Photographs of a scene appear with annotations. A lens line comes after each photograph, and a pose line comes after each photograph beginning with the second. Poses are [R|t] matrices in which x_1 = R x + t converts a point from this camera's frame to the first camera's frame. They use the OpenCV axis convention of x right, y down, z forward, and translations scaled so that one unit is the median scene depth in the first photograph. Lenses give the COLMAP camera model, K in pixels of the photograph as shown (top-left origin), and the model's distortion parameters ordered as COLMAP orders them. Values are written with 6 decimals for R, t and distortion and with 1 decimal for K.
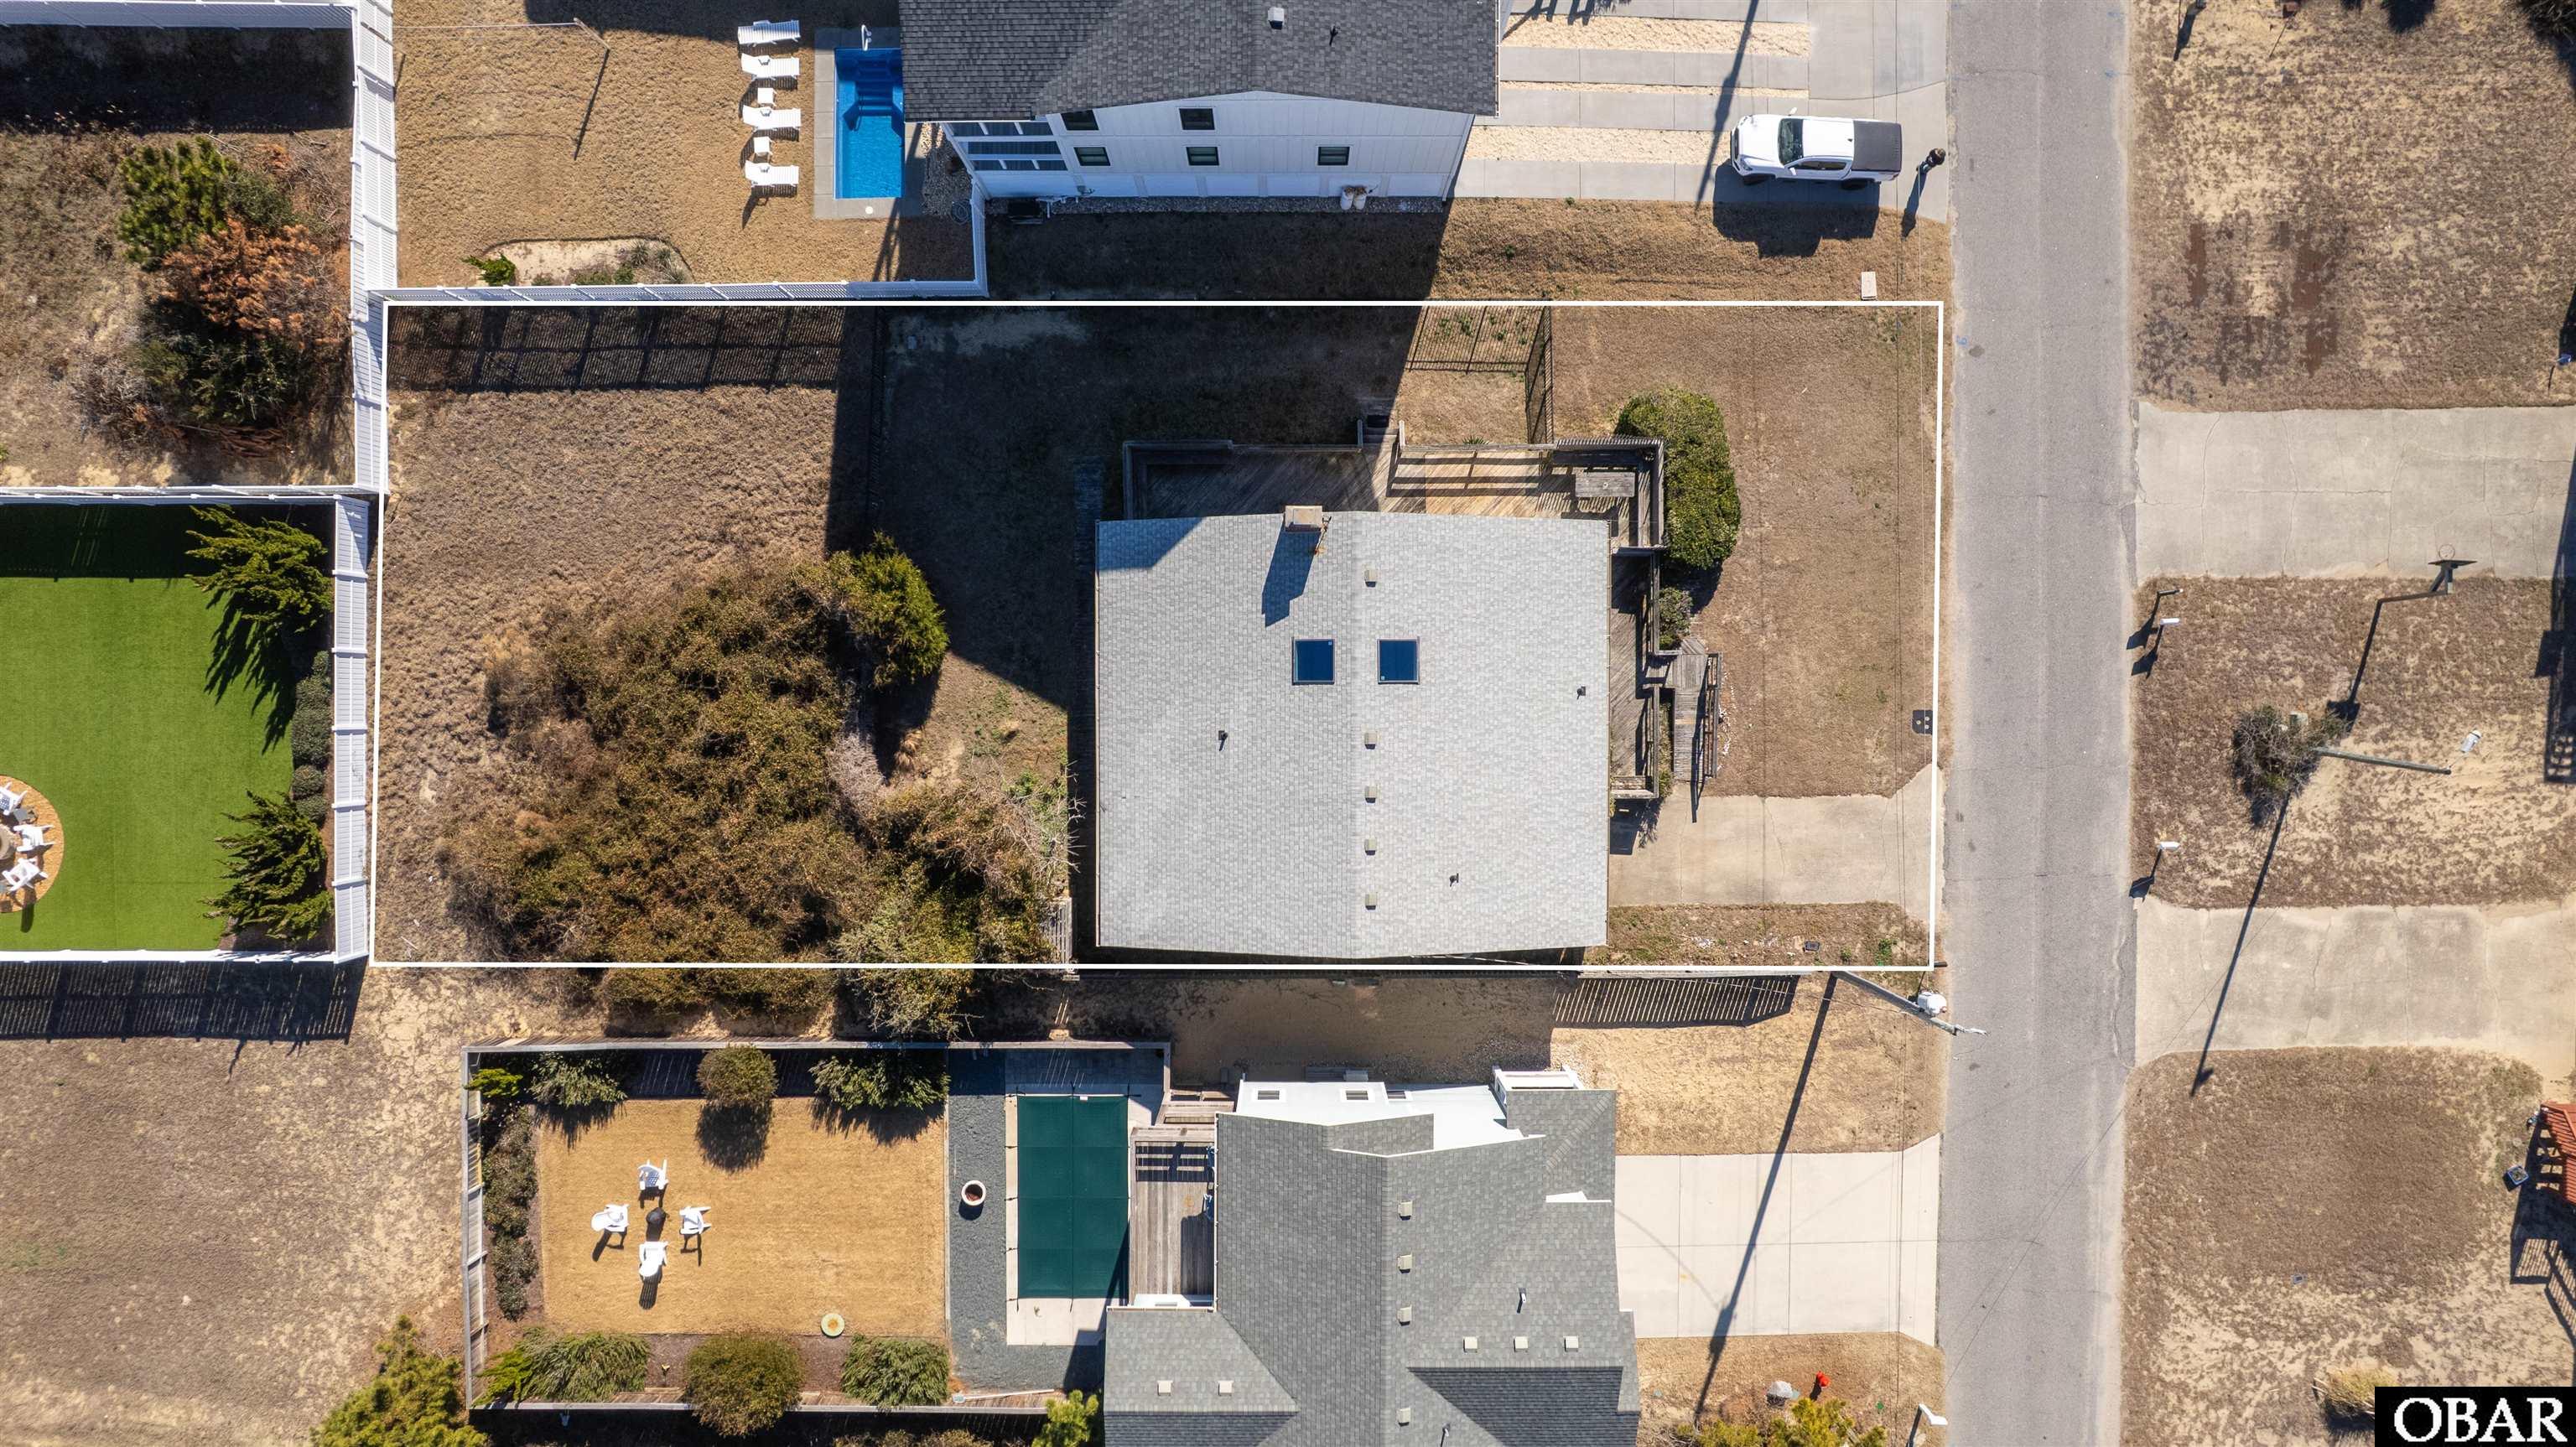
lens RADIAL K [[1686.3, 0, 1281.9], [0, 1686.3, 726.5], [0, 0, 1]] dist [-0.074625, 0.066027]
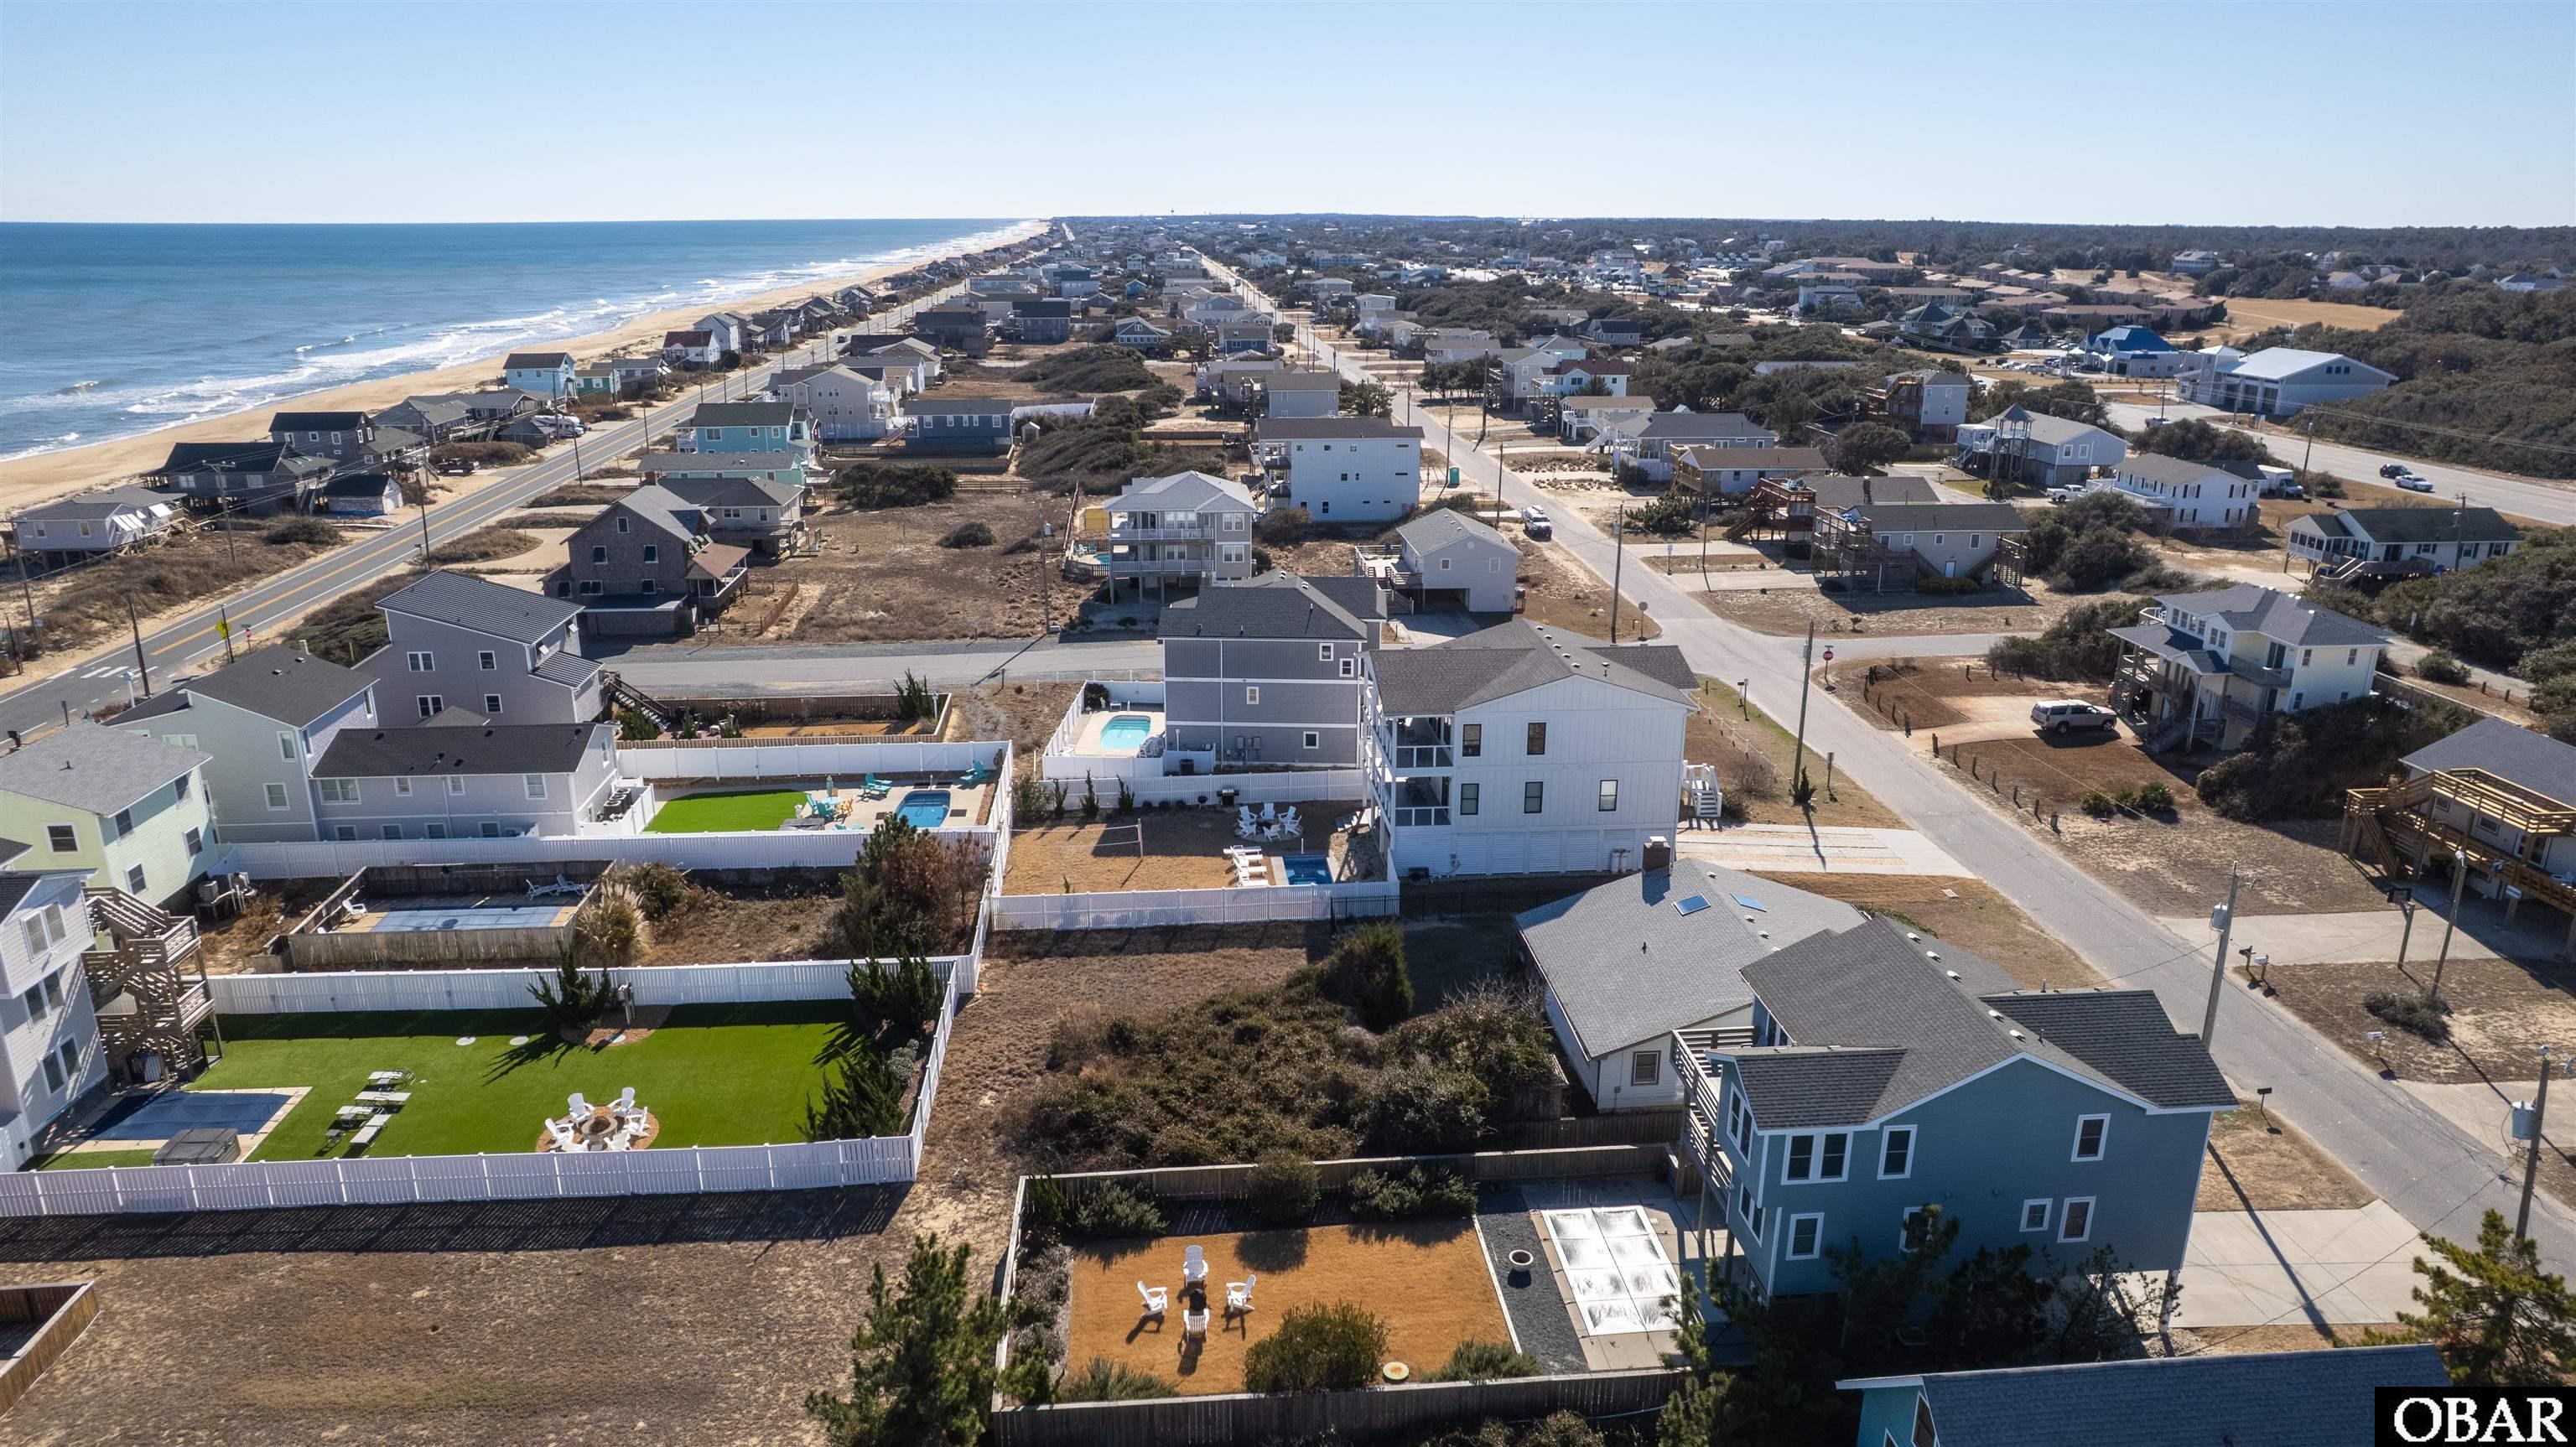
lens RADIAL K [[1669.5, 0, 1282.1], [0, 1669.5, 726.5], [0, 0, 1]] dist [-0.074551, 0.065263]
pose [[0.996197, -0.019998, 0.084798, -0.401711], [0.087018, 0.276371, -0.957103, 1.119827], [-0.004296, 0.960843, 0.277061, 0.416994]]
